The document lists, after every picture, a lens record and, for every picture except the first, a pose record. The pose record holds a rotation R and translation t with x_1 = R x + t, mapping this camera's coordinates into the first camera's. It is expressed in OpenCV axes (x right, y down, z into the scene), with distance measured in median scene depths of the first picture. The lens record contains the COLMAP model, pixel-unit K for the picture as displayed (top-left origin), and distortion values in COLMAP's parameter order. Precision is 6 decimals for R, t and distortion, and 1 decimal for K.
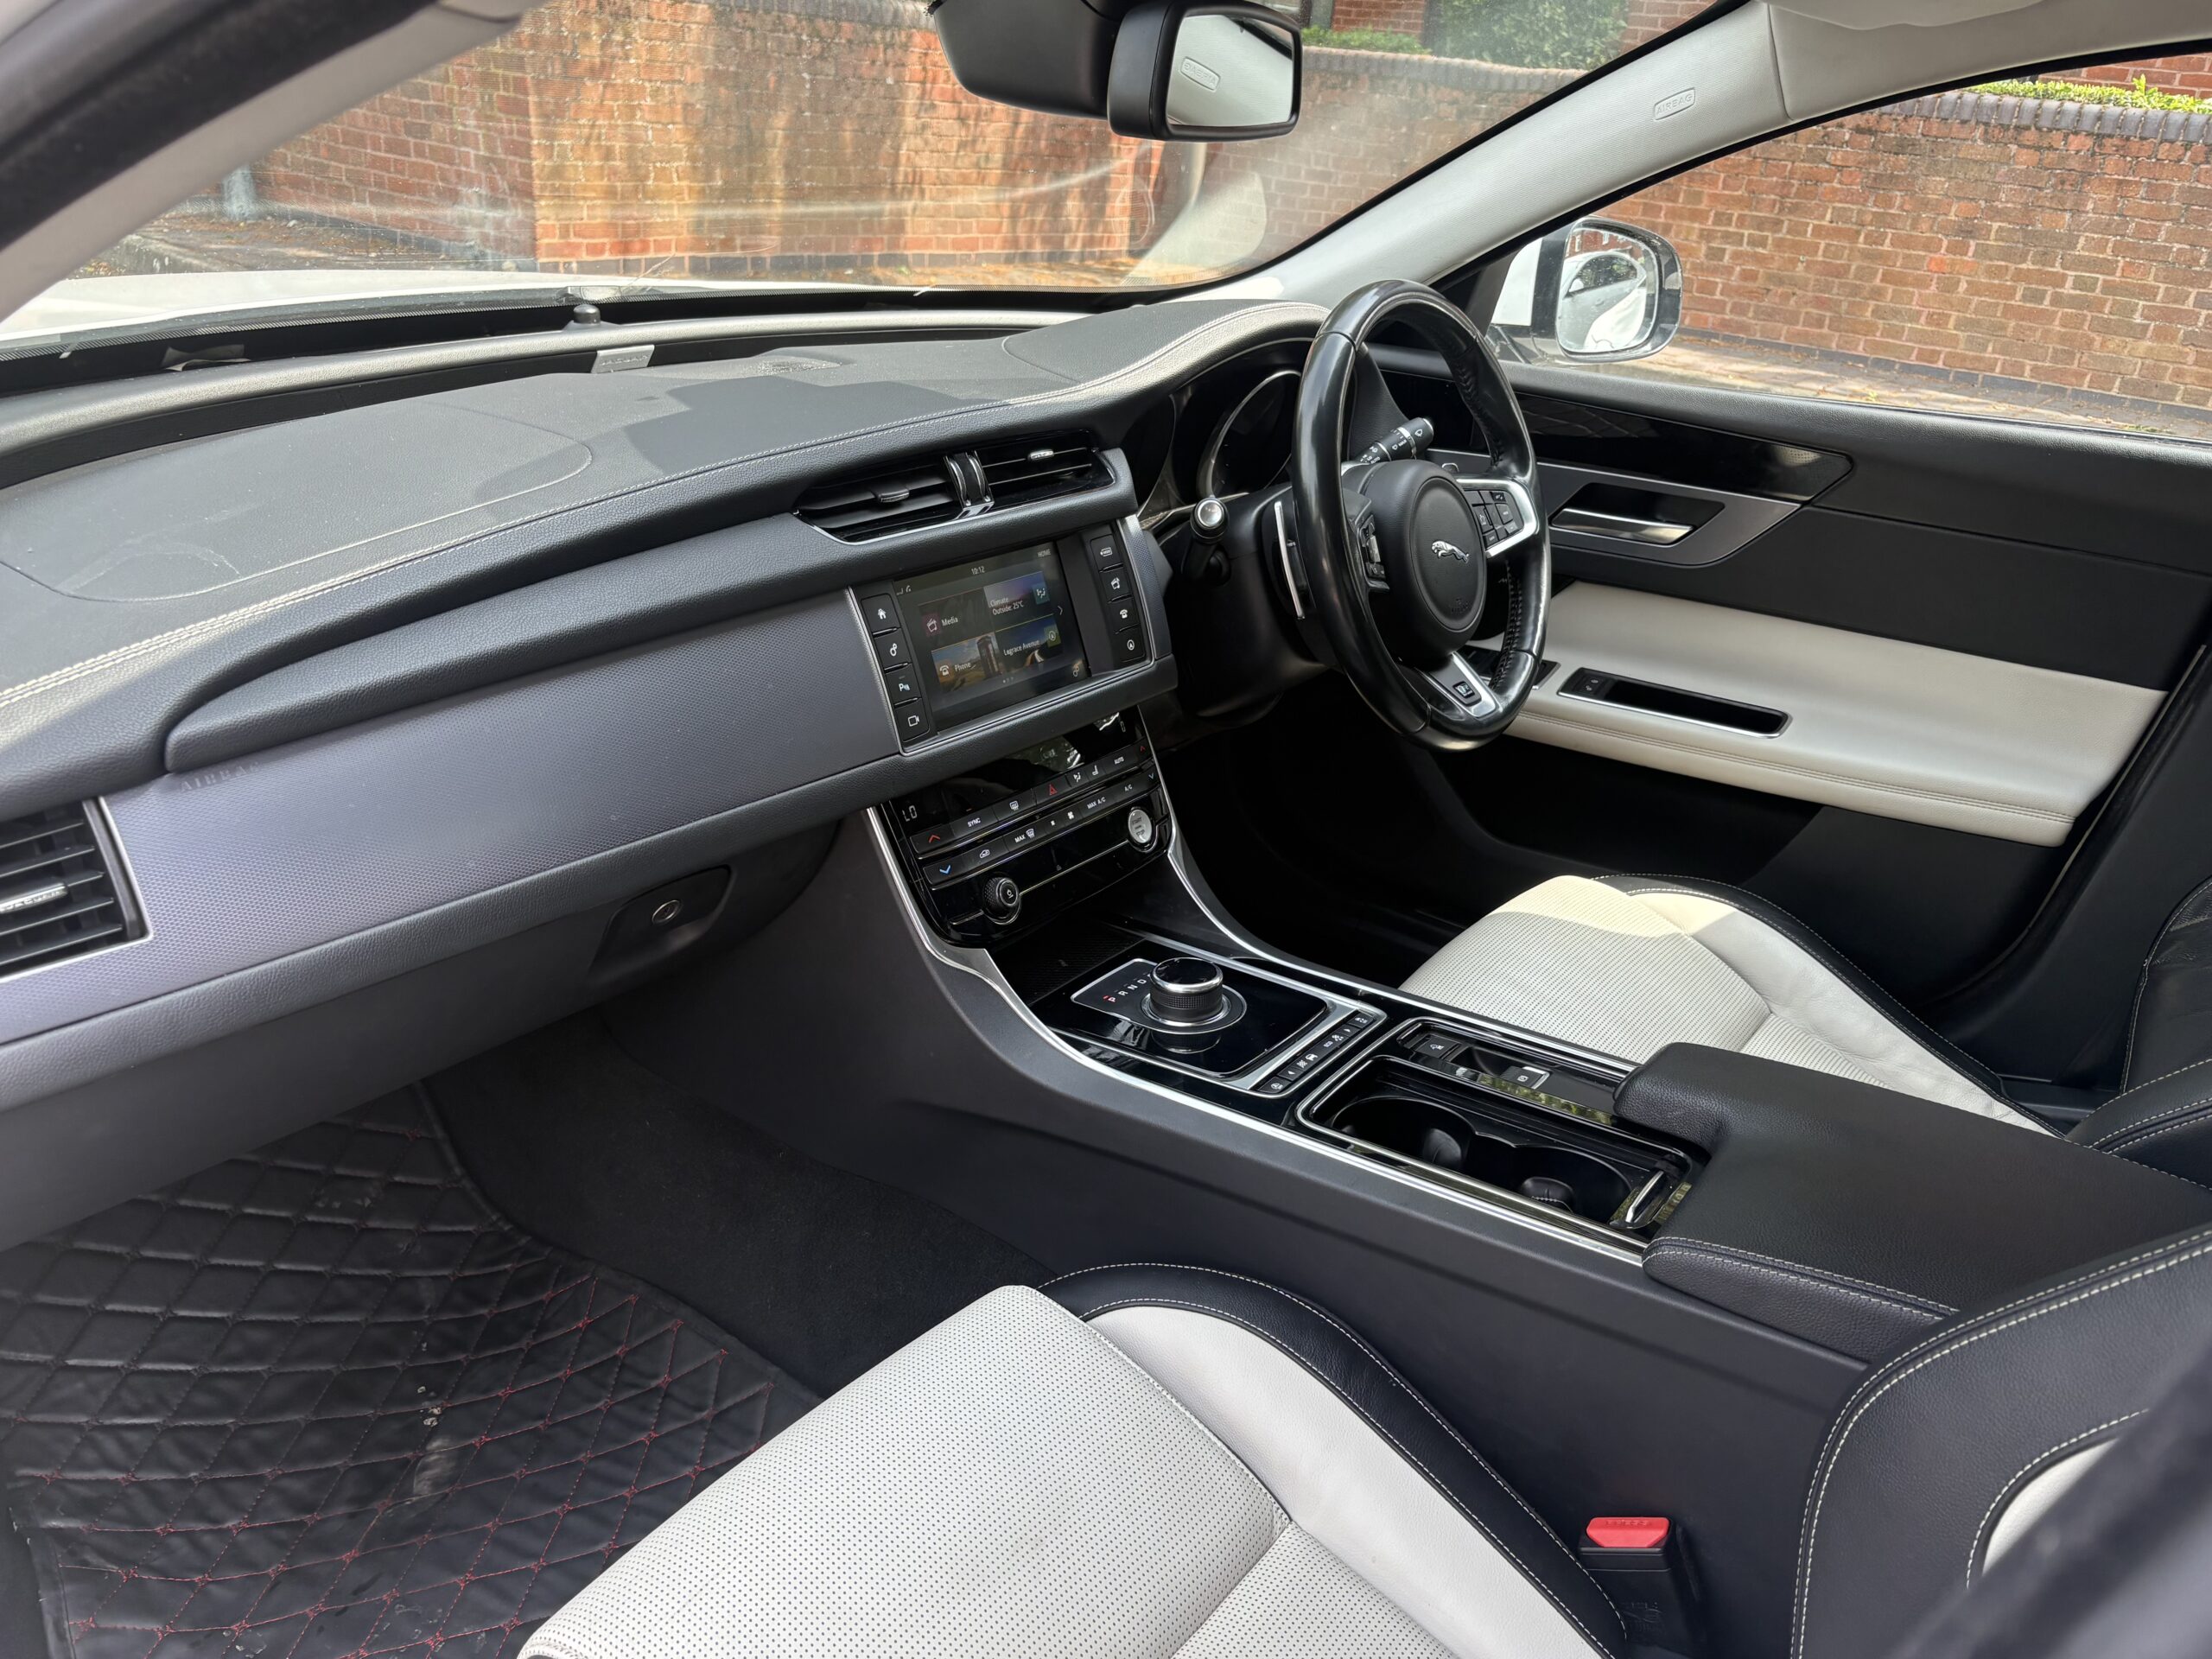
lens RADIAL K [[1690.6, 0, 1096.6], [0, 1690.6, 833.7], [0, 0, 1]] dist [0.079525, -0.103178]
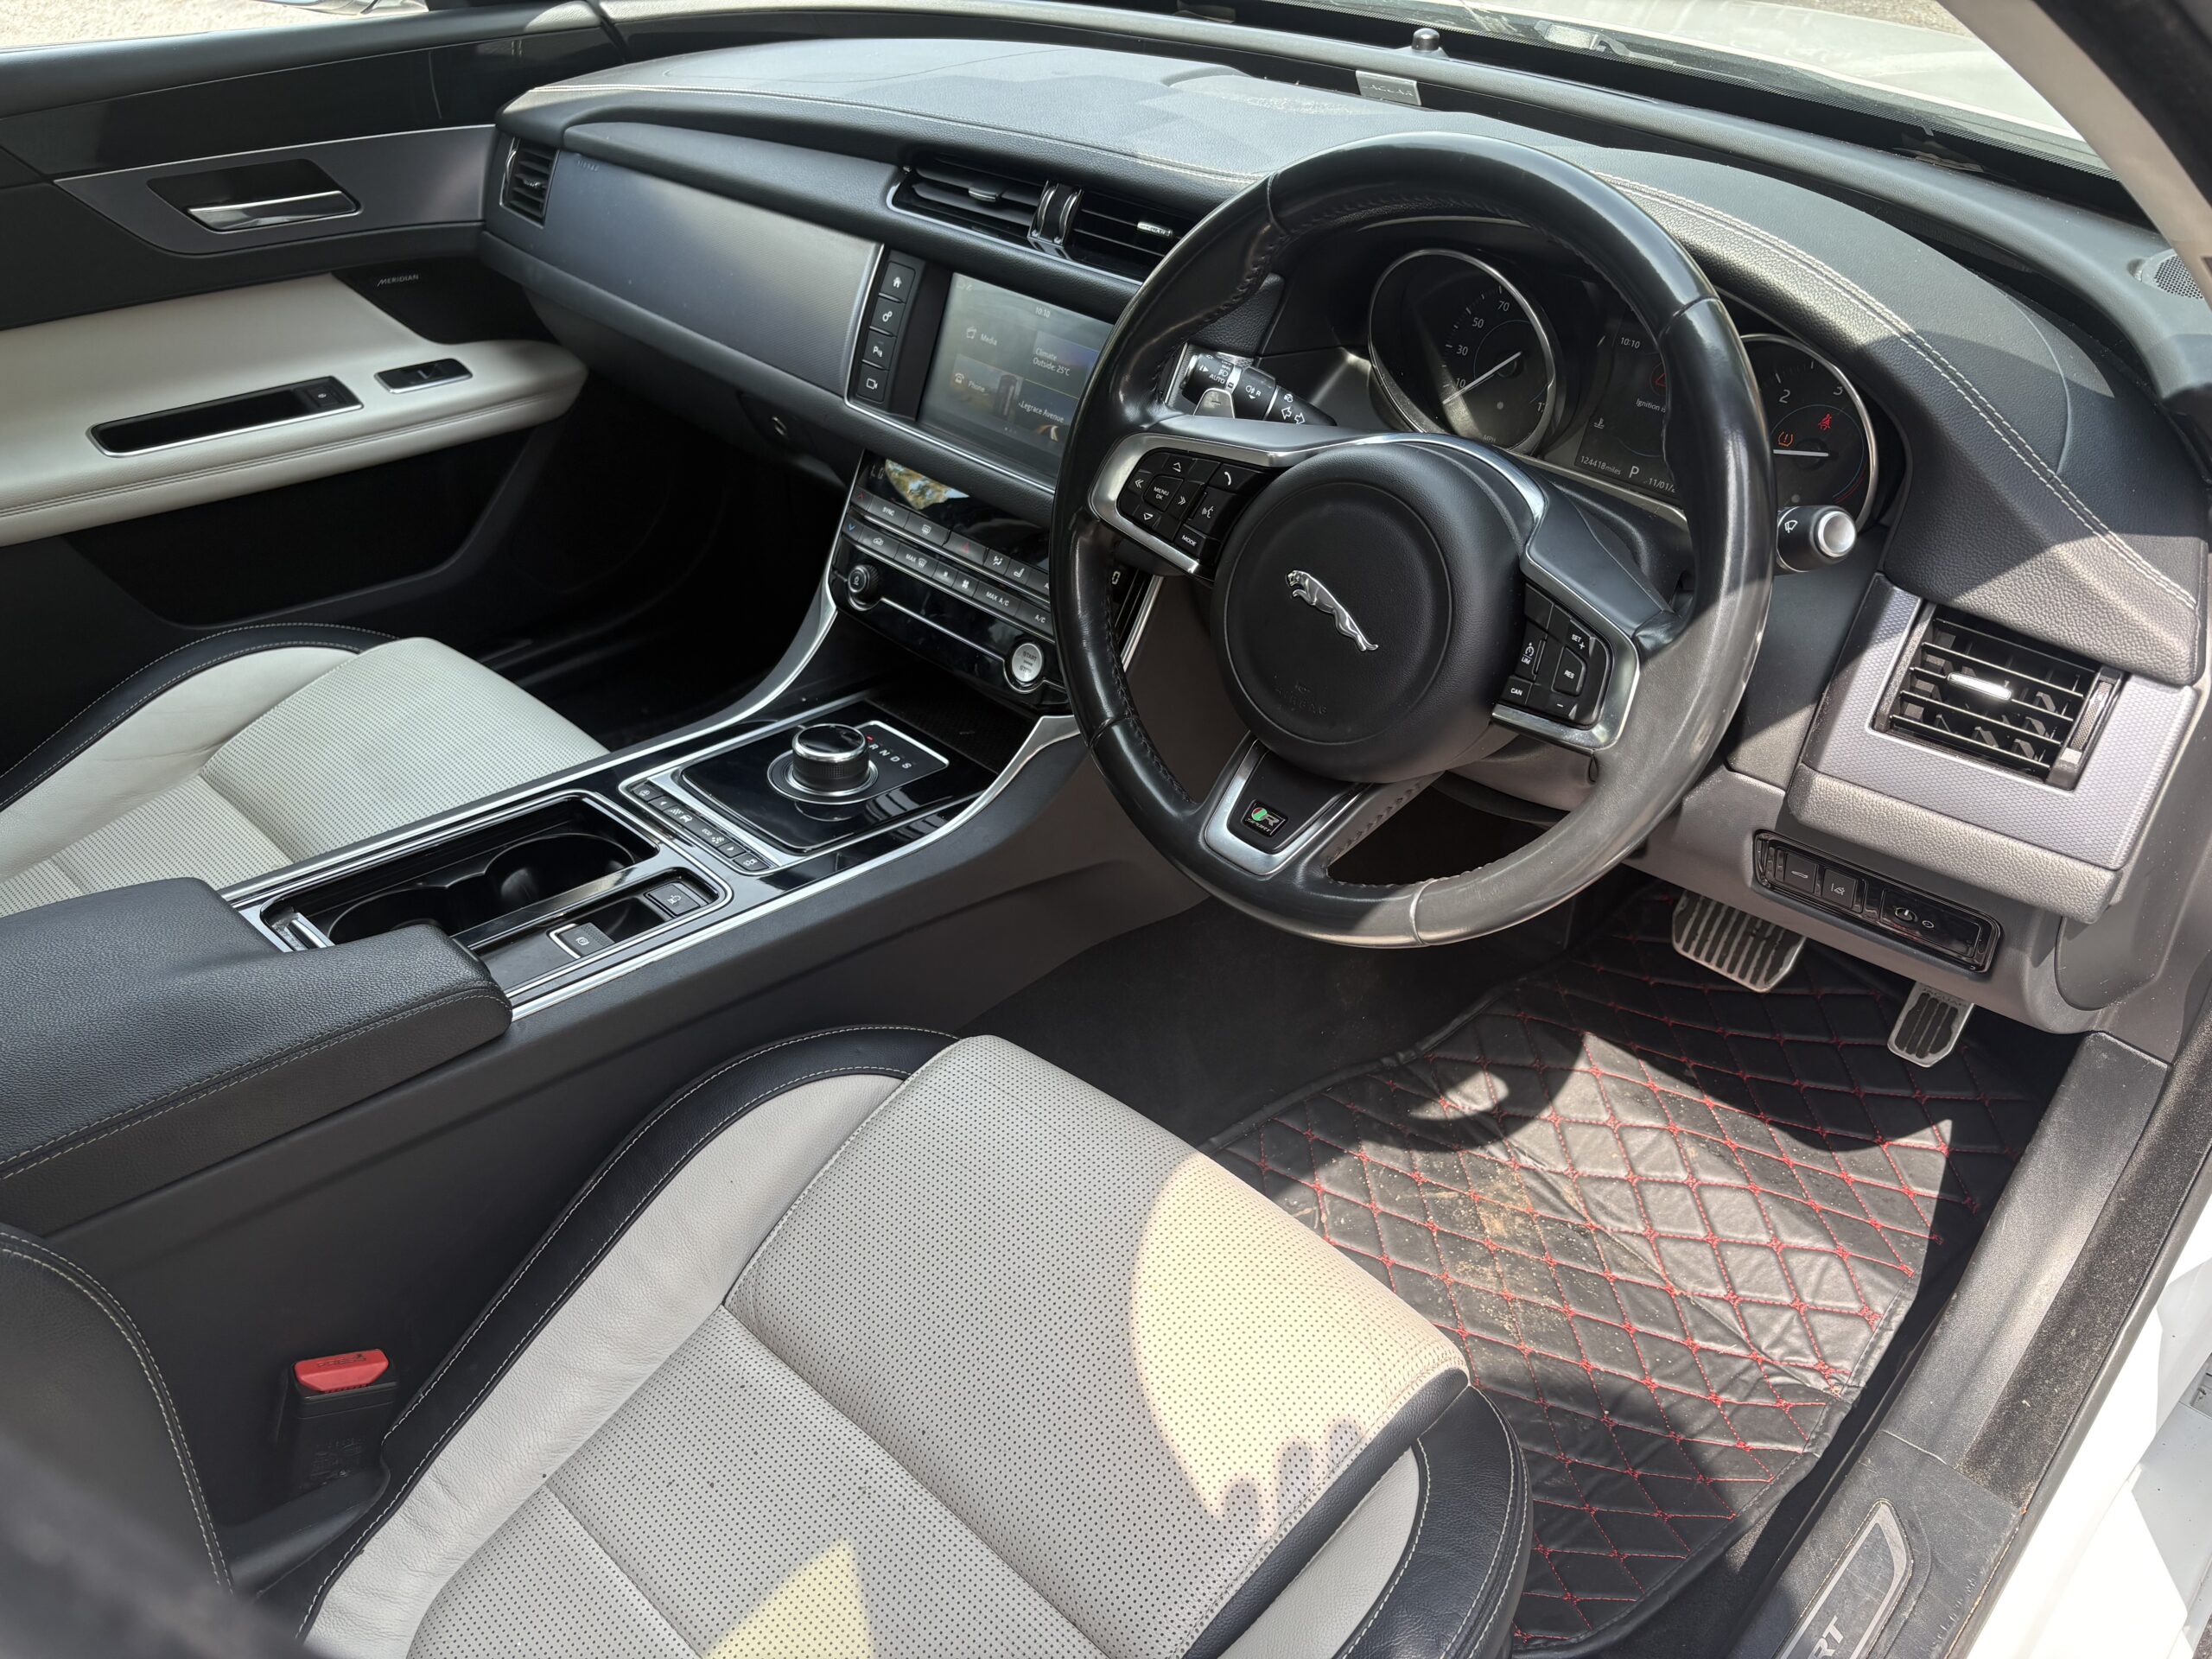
lens RADIAL K [[1691.2, 0, 1108.2], [0, 1691.2, 834.5], [0, 0, 1]] dist [0.004092, 0.004687]
pose [[-0.108762, 0.513694, -0.851052, 0.779625], [-0.427637, 0.748684, 0.506556, -0.382865], [0.897384, 0.419035, 0.138246, 0.910945]]
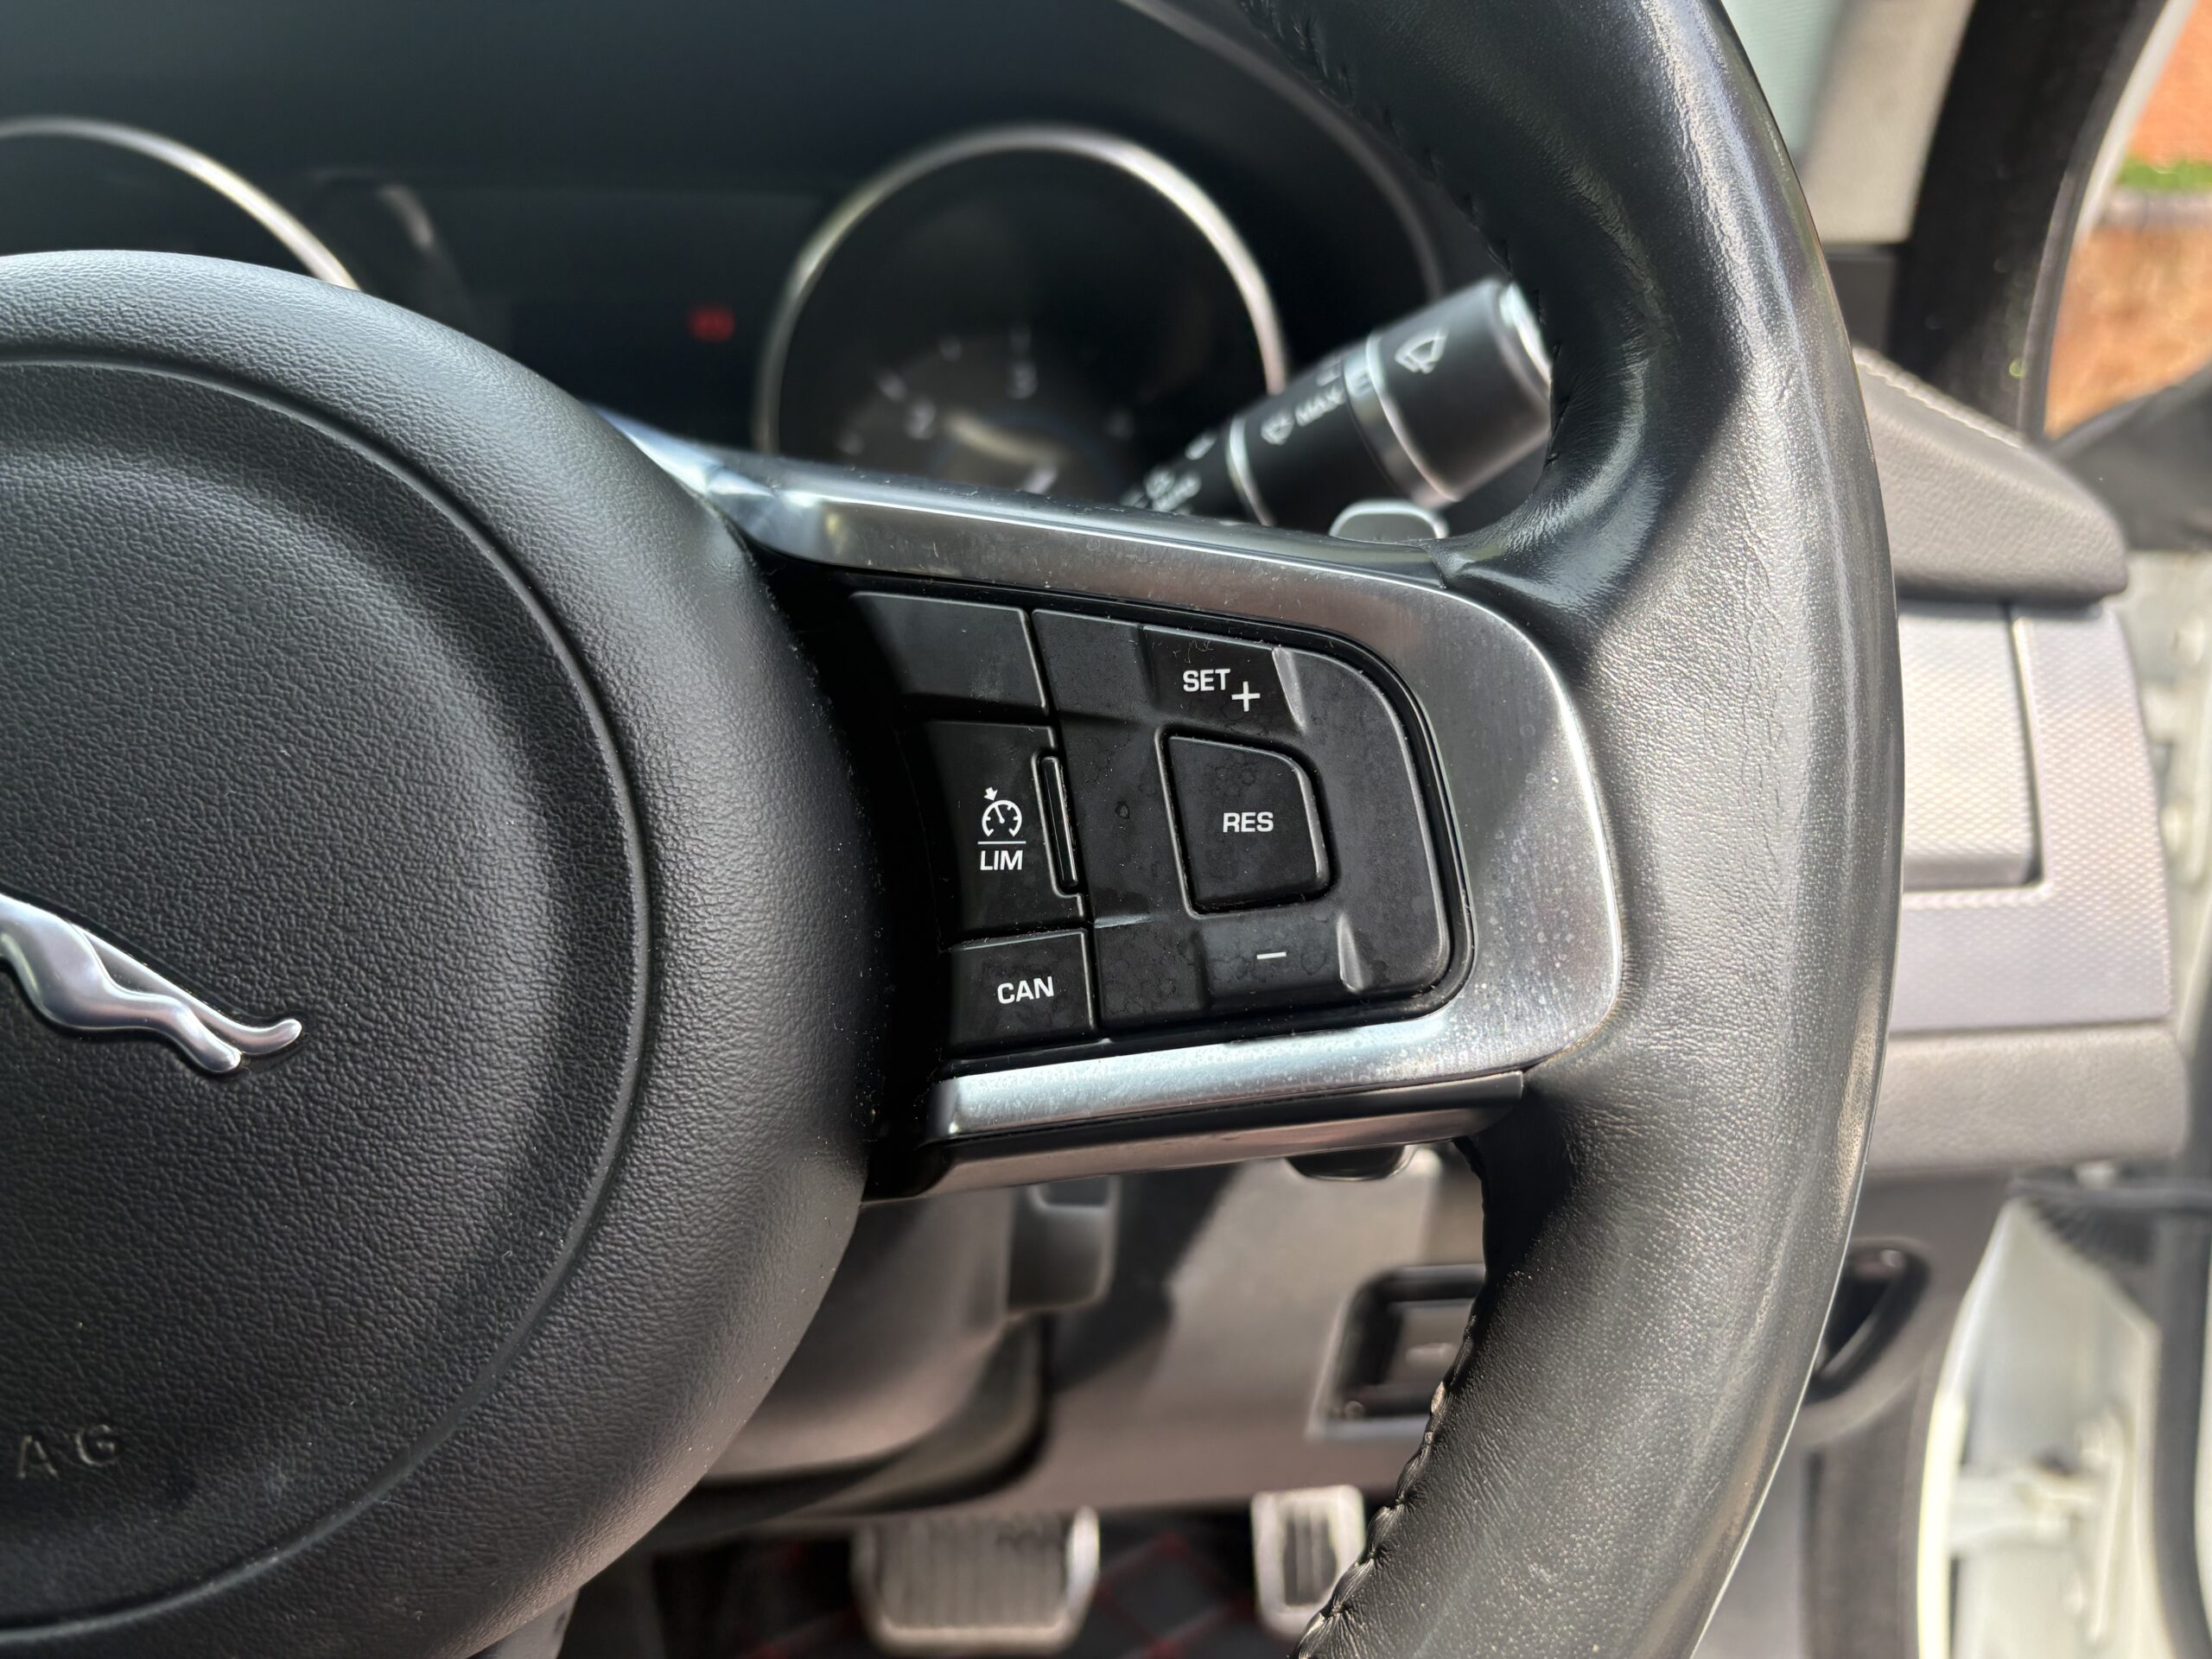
lens RADIAL K [[1742.7, 0, 1111.6], [0, 1742.7, 838.4], [0, 0, 1]] dist [0.020245, -0.041270]
pose [[0.625487, 0.134569, -0.768542, 0.359915], [-0.284408, 0.956566, -0.063978, -0.193302], [0.726552, 0.258597, 0.636592, 1.009612]]
